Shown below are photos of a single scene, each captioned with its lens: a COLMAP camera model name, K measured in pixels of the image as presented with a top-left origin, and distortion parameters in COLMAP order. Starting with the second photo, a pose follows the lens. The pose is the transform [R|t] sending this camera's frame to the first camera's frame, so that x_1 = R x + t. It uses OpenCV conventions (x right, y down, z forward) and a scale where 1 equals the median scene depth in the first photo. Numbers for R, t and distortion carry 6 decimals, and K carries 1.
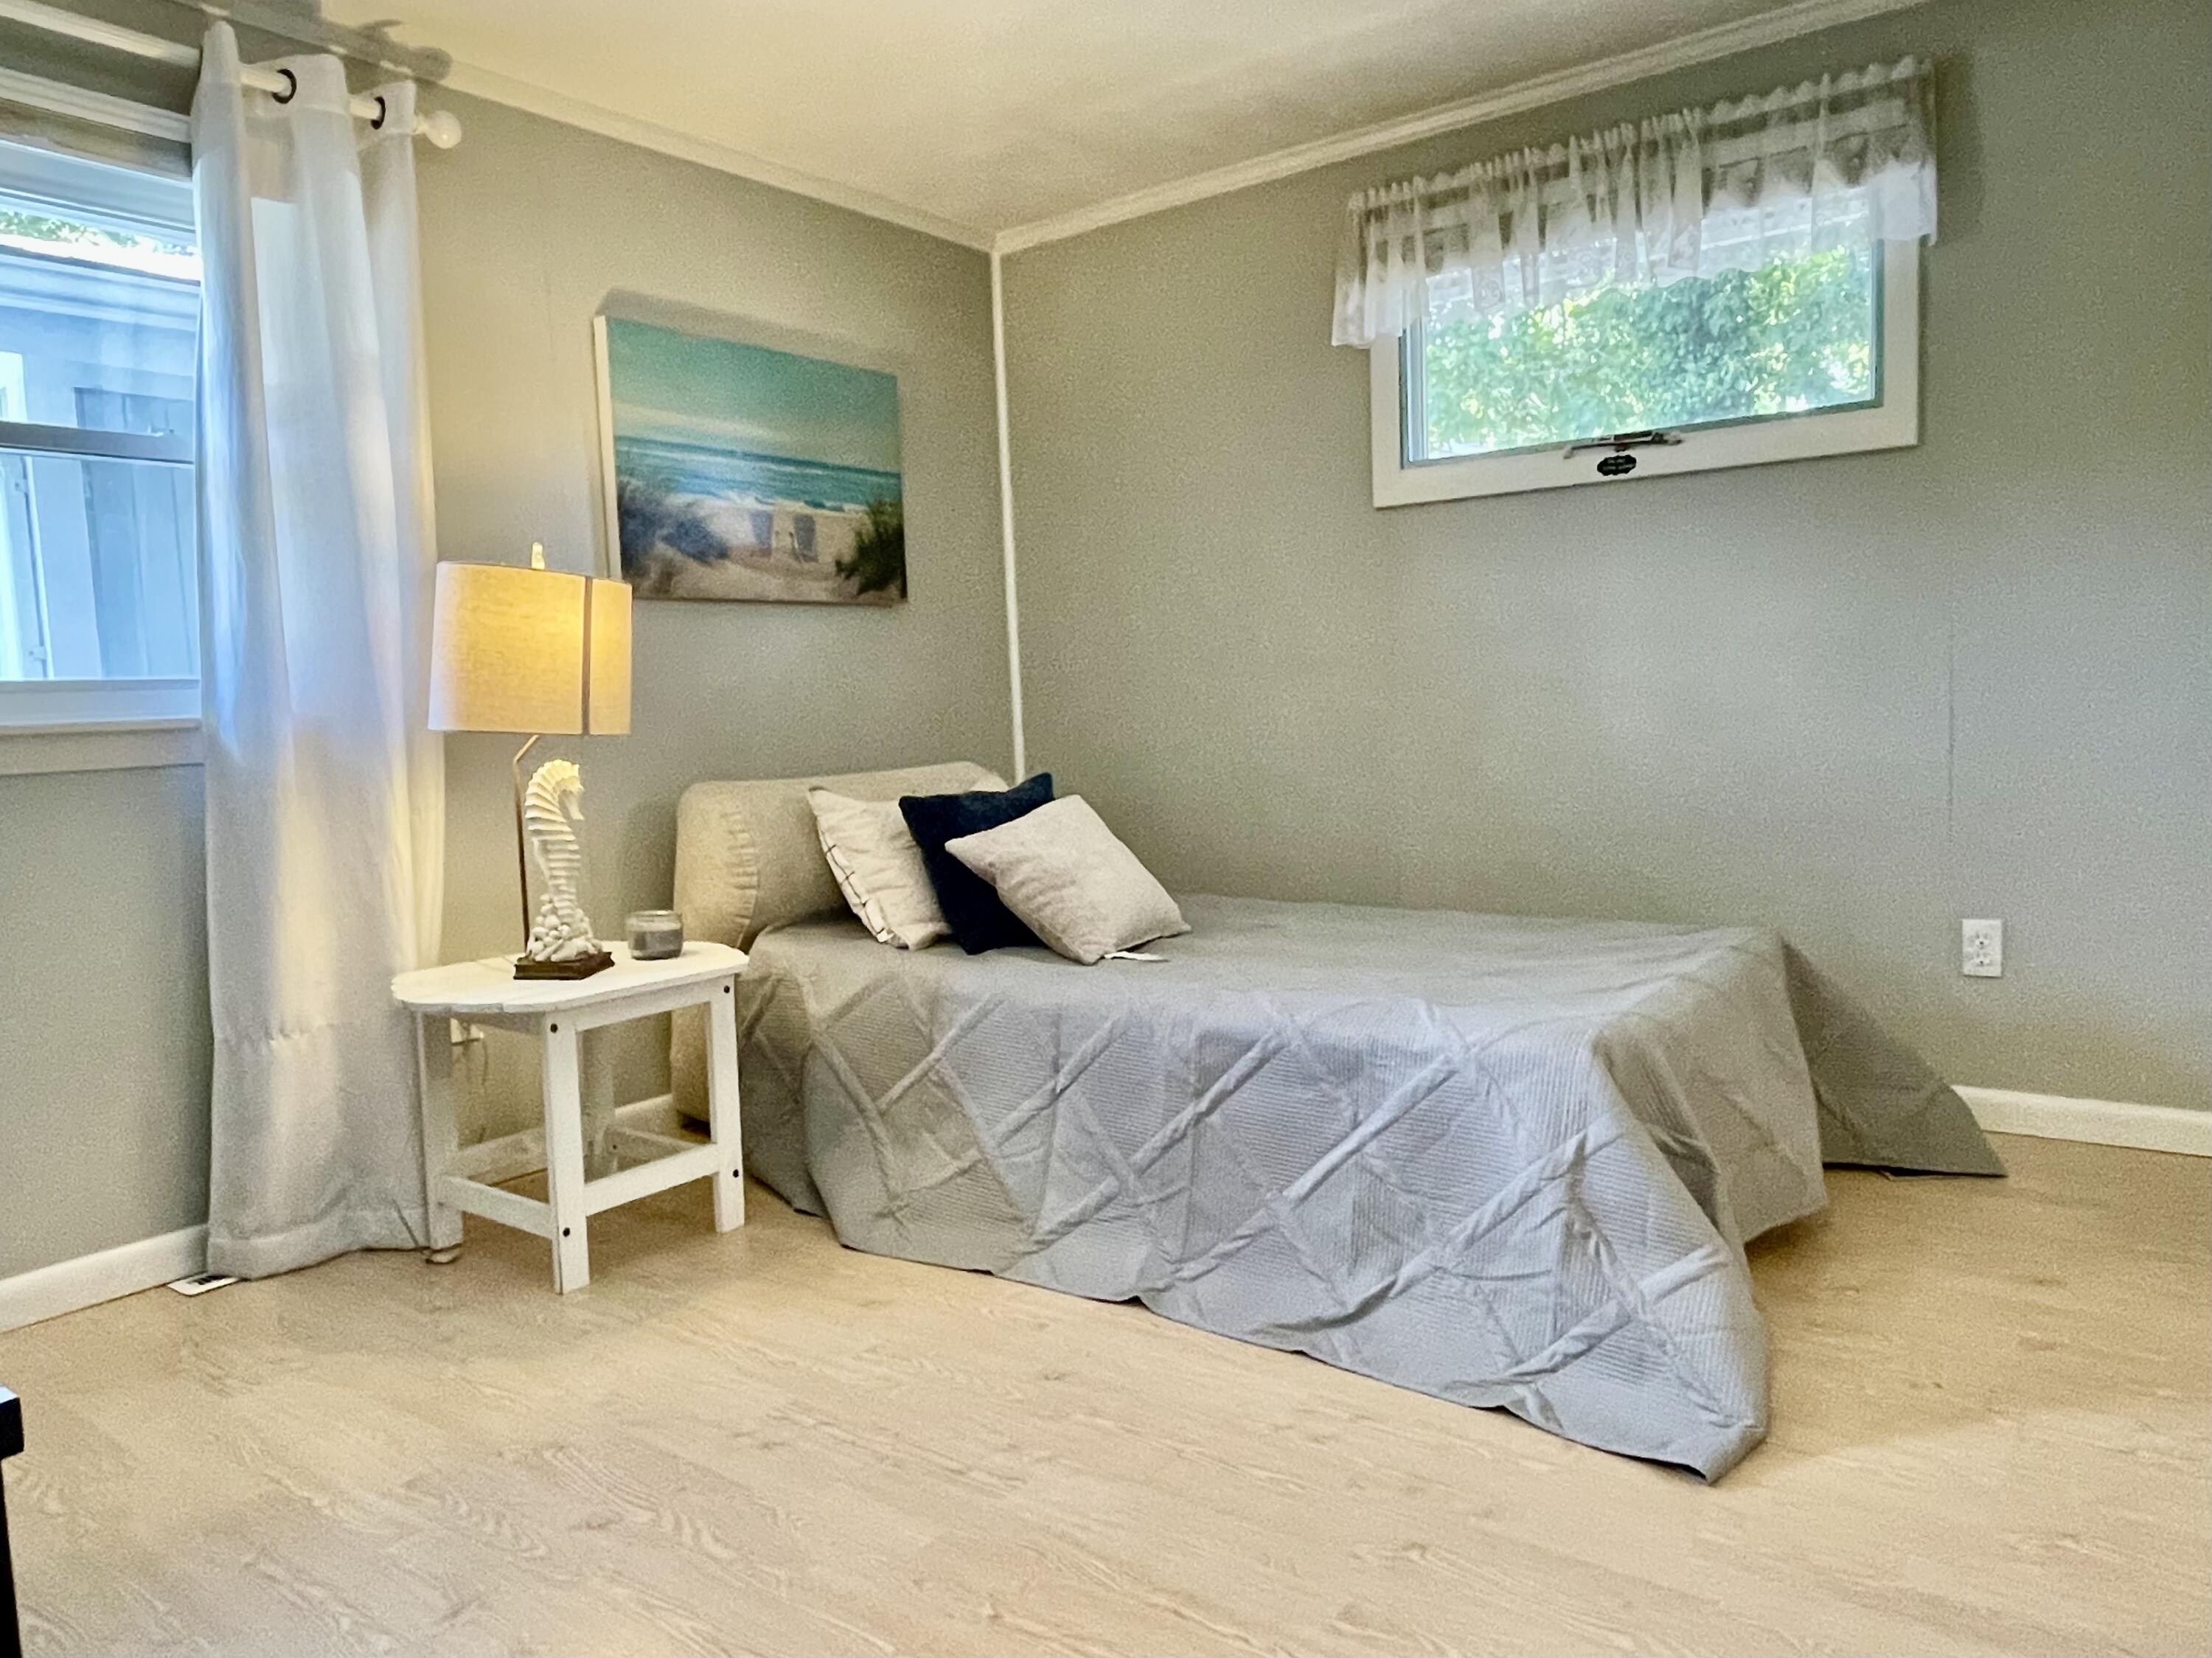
lens RADIAL K [[1550.9, 0, 1106.0], [0, 1550.9, 829.0], [0, 0, 1]] dist [0.011887, 0.001212]
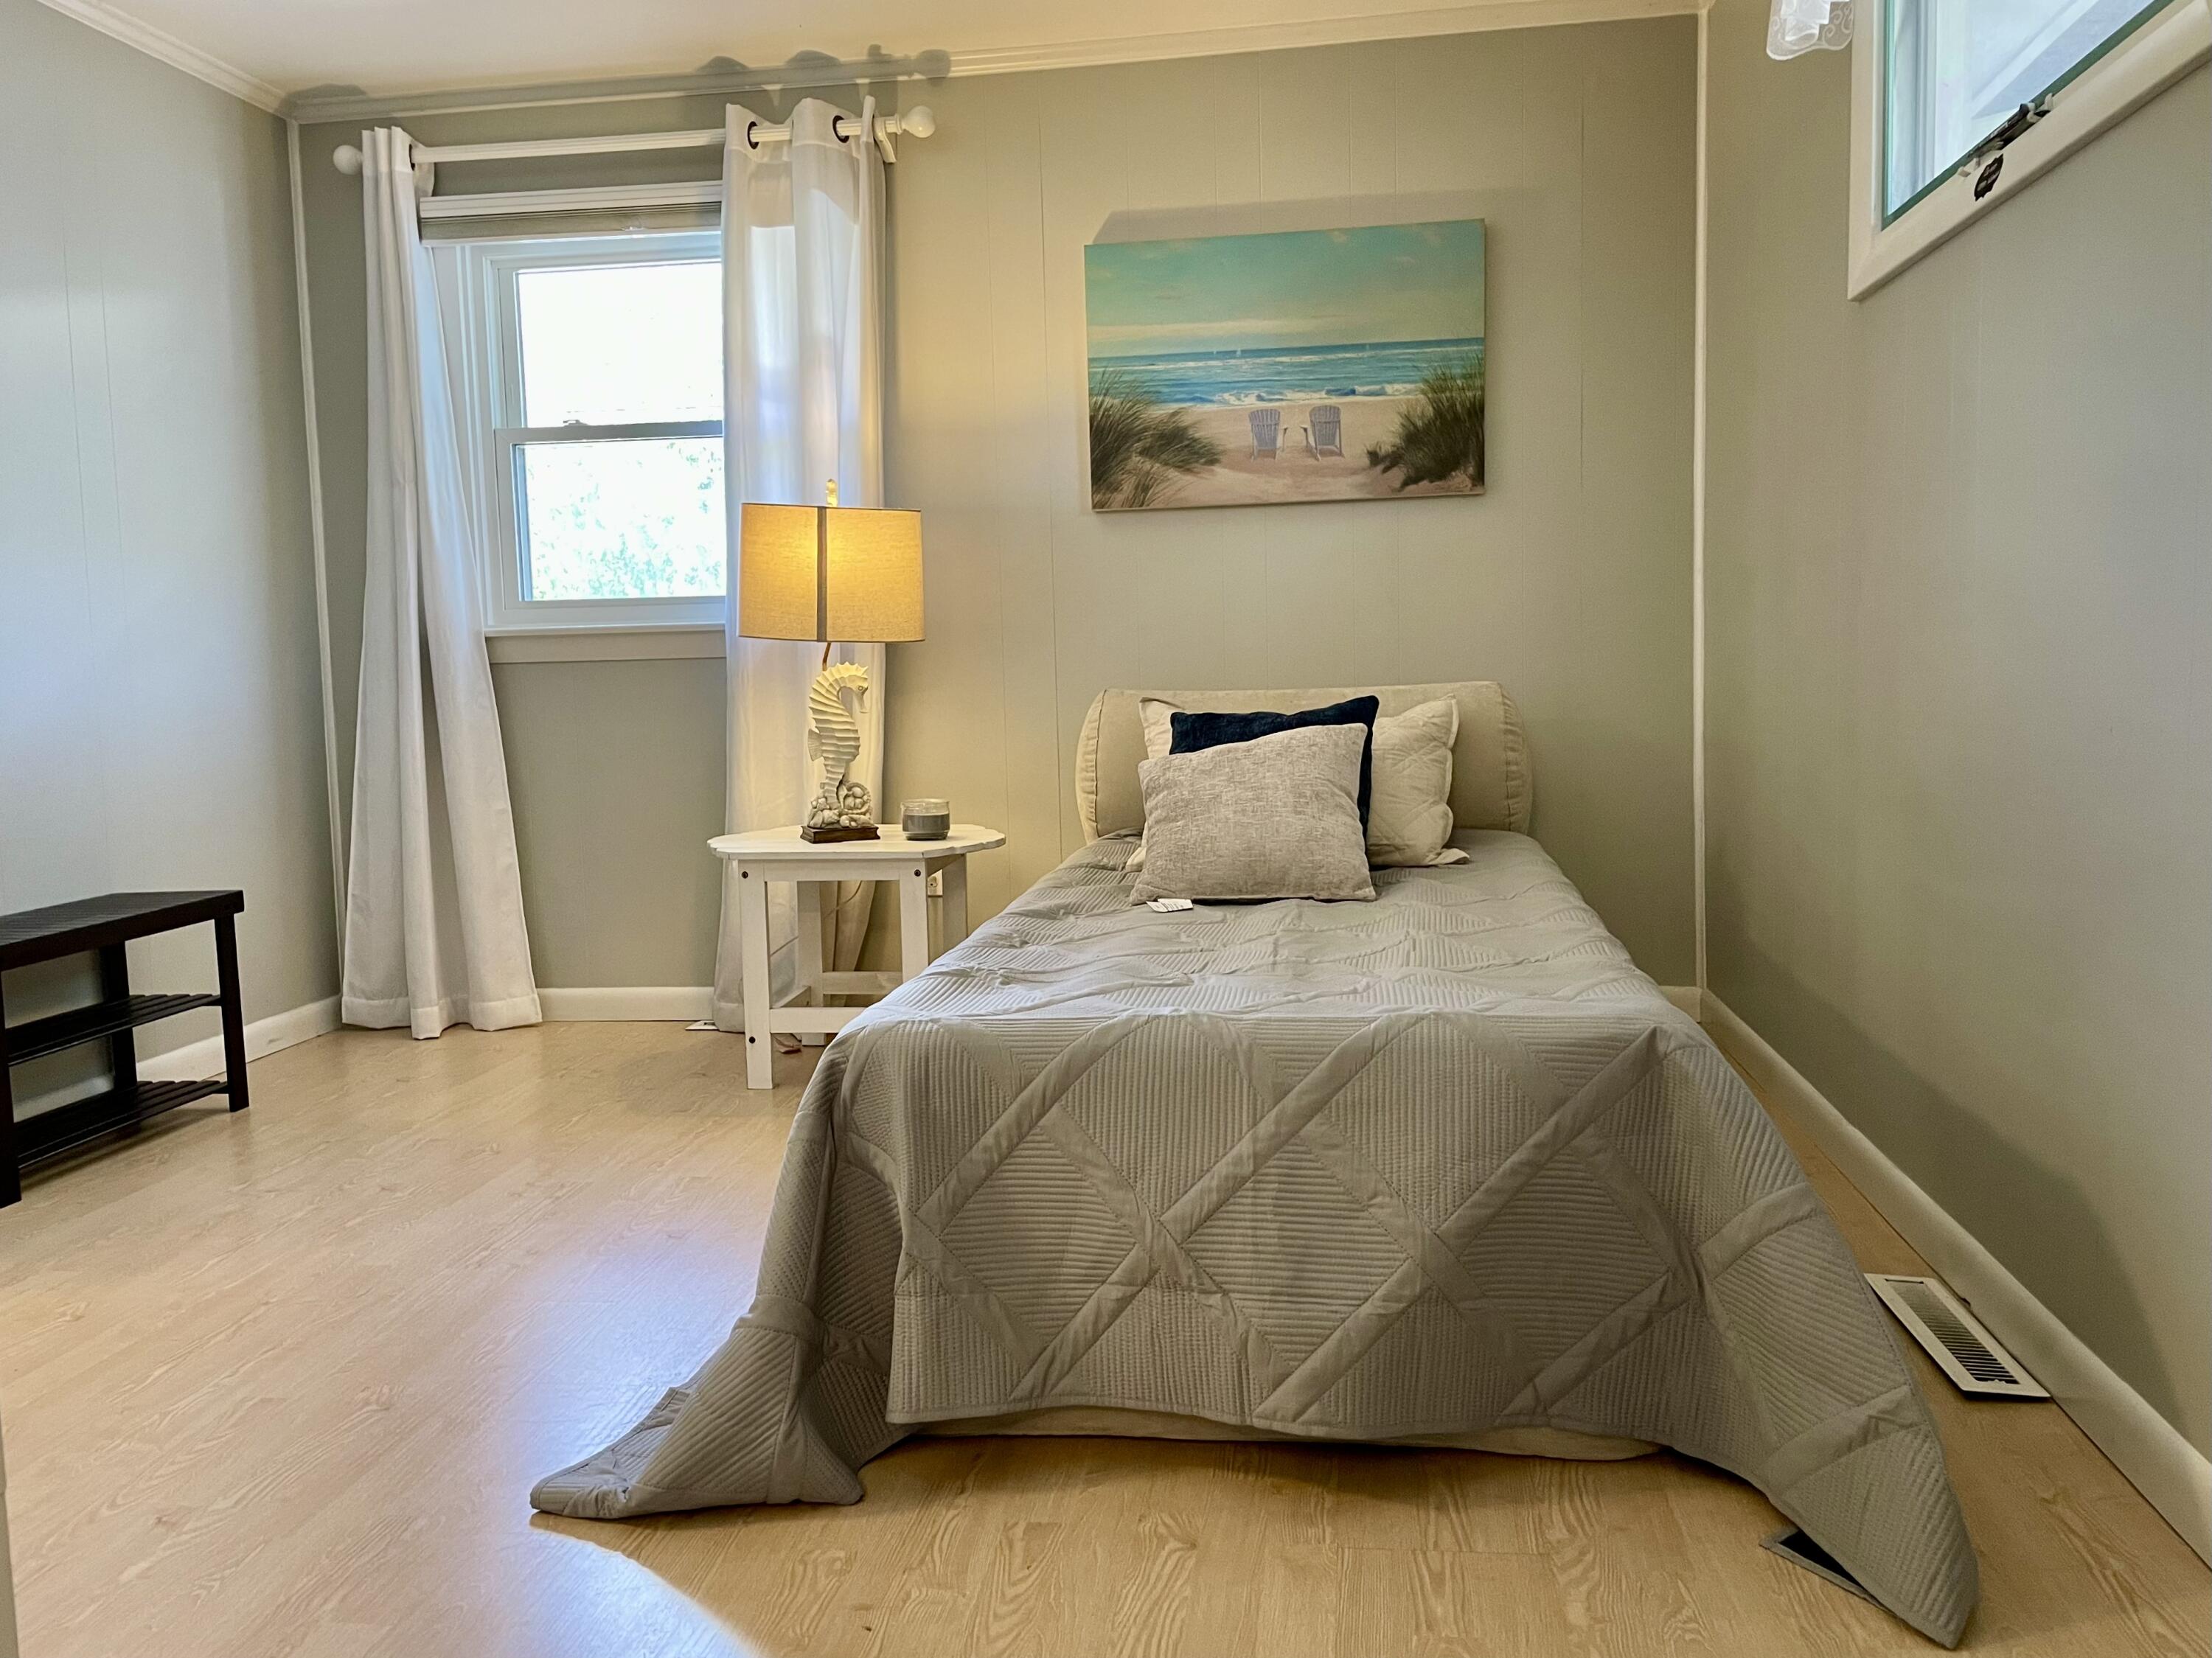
lens RADIAL K [[1758.3, 0, 1089.1], [0, 1758.3, 839.3], [0, 0, 1]] dist [0.084387, -0.125310]
pose [[0.473665, 0.112971, -0.873429, 0.713260], [-0.066510, 0.993495, 0.092432, -0.035622], [0.878190, 0.014310, 0.478098, 0.393028]]
